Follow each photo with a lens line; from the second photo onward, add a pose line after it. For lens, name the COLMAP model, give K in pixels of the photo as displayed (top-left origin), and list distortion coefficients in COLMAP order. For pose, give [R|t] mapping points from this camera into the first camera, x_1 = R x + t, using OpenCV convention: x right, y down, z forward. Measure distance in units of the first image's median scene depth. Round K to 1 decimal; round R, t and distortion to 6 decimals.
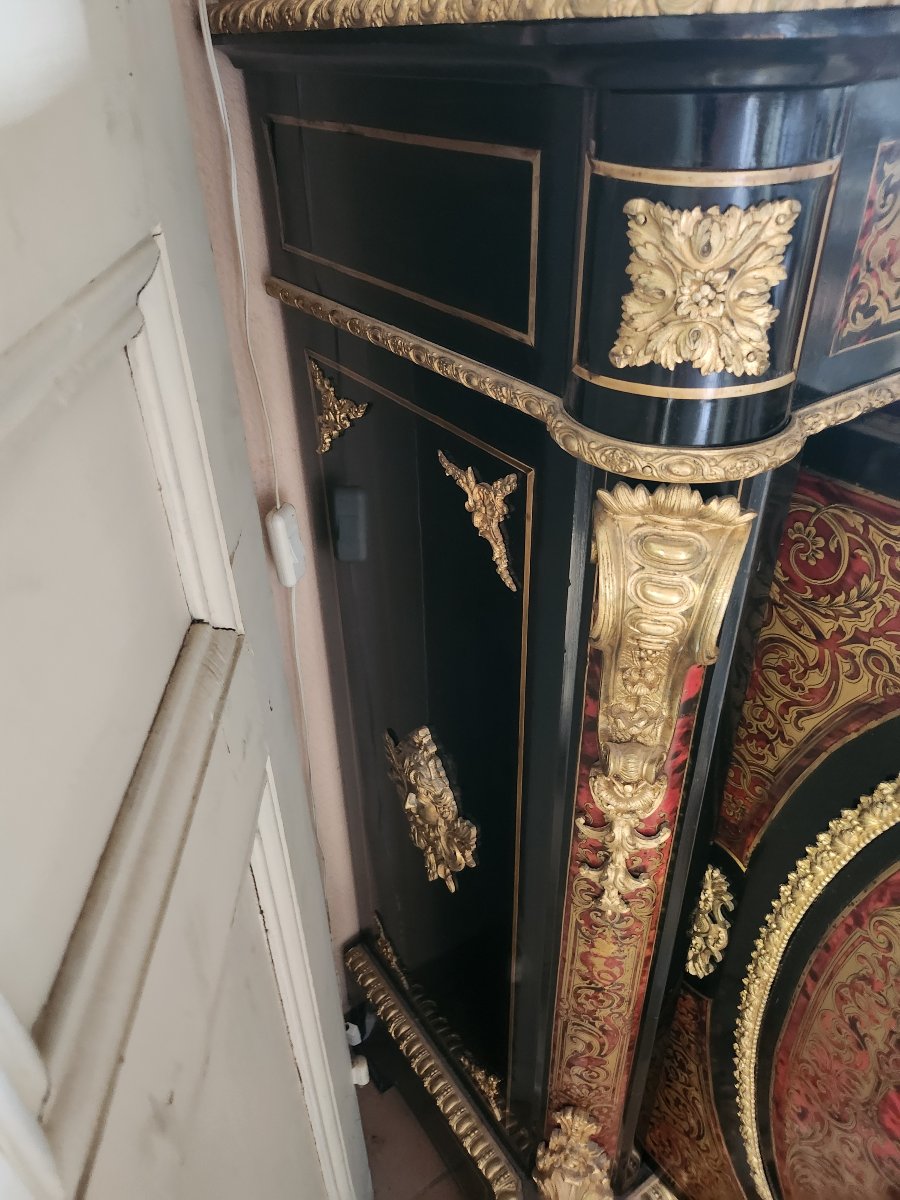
lens RADIAL K [[839.9, 0, 450.0], [0, 839.9, 600.0], [0, 0, 1]] dist [0.028168, -0.056749]
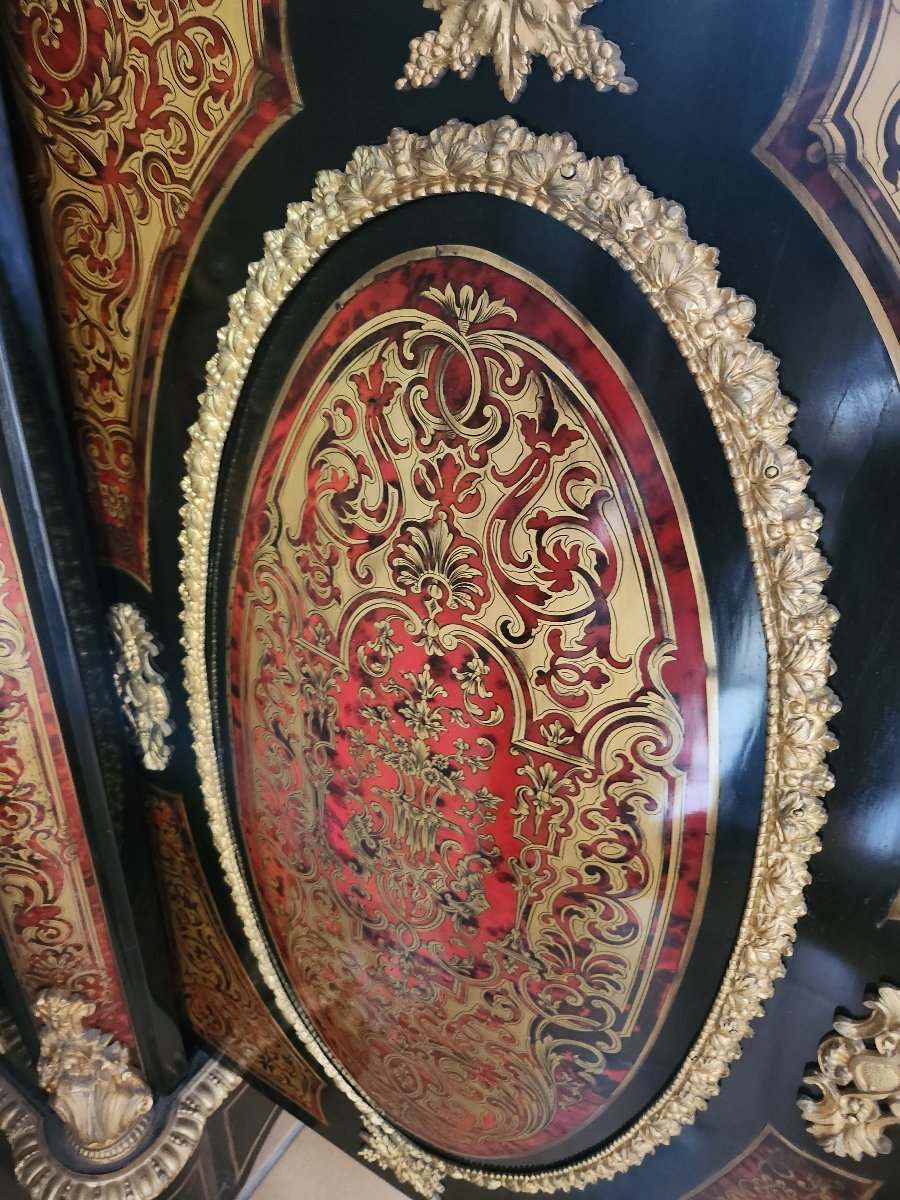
lens RADIAL K [[839.9, 0, 450.0], [0, 839.9, 600.0], [0, 0, 1]] dist [0.028168, -0.056749]
pose [[0.921969, -0.130040, 0.364778, 0.390275], [0.126055, 0.991412, 0.034827, 0.411668], [-0.366174, 0.013872, 0.930443, 0.209100]]
